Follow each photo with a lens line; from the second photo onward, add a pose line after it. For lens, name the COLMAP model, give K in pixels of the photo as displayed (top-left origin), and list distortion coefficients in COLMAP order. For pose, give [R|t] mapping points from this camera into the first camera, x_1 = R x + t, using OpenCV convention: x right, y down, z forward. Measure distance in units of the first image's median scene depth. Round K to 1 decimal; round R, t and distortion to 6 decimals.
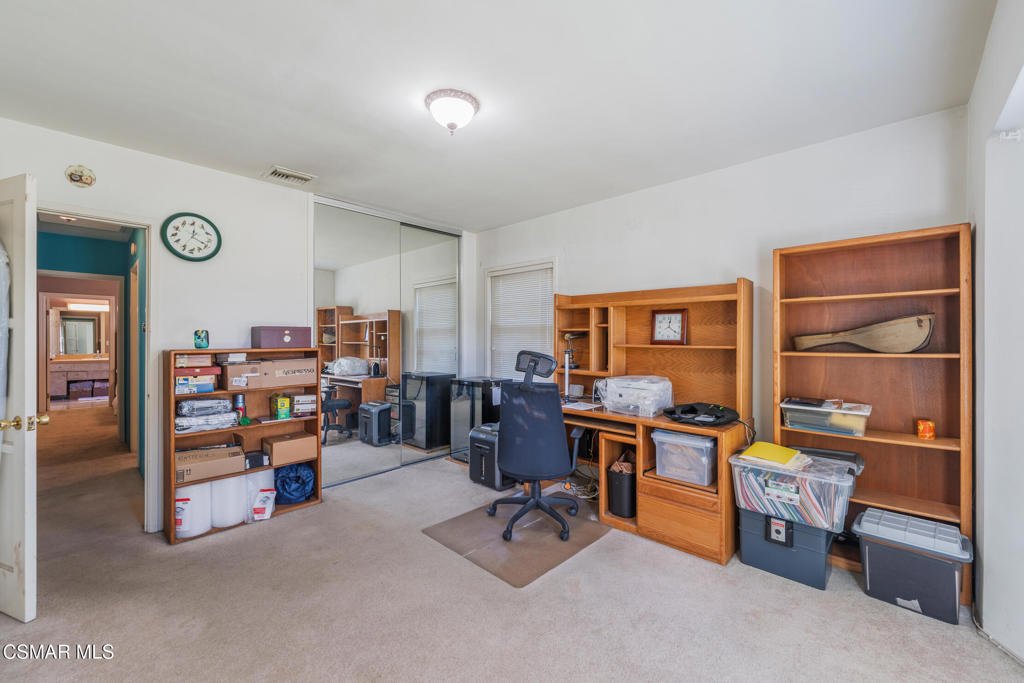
lens RADIAL K [[416.3, 0, 516.7], [0, 416.3, 339.8], [0, 0, 1]] dist [-0.003323, 0.000419]
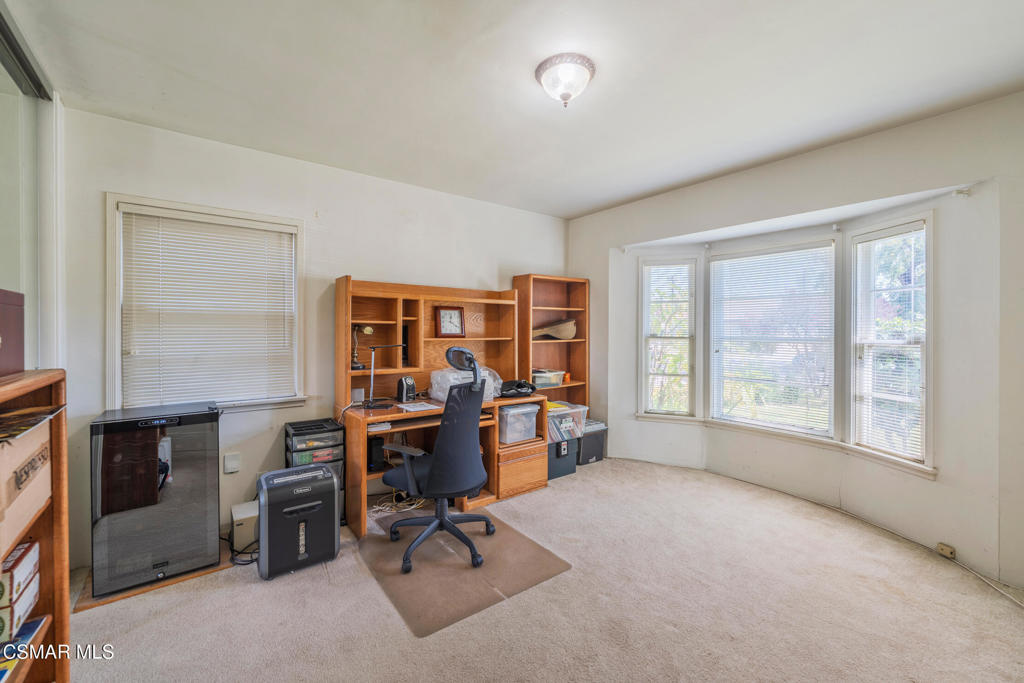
lens RADIAL K [[416.3, 0, 516.7], [0, 416.3, 333.2], [0, 0, 1]] dist [-0.003323, 0.000419]
pose [[0.152709, -0.007681, 0.988241, -0.809751], [0.003852, 0.999967, 0.007177, -0.008877], [-0.988264, 0.002711, 0.152733, 0.736298]]
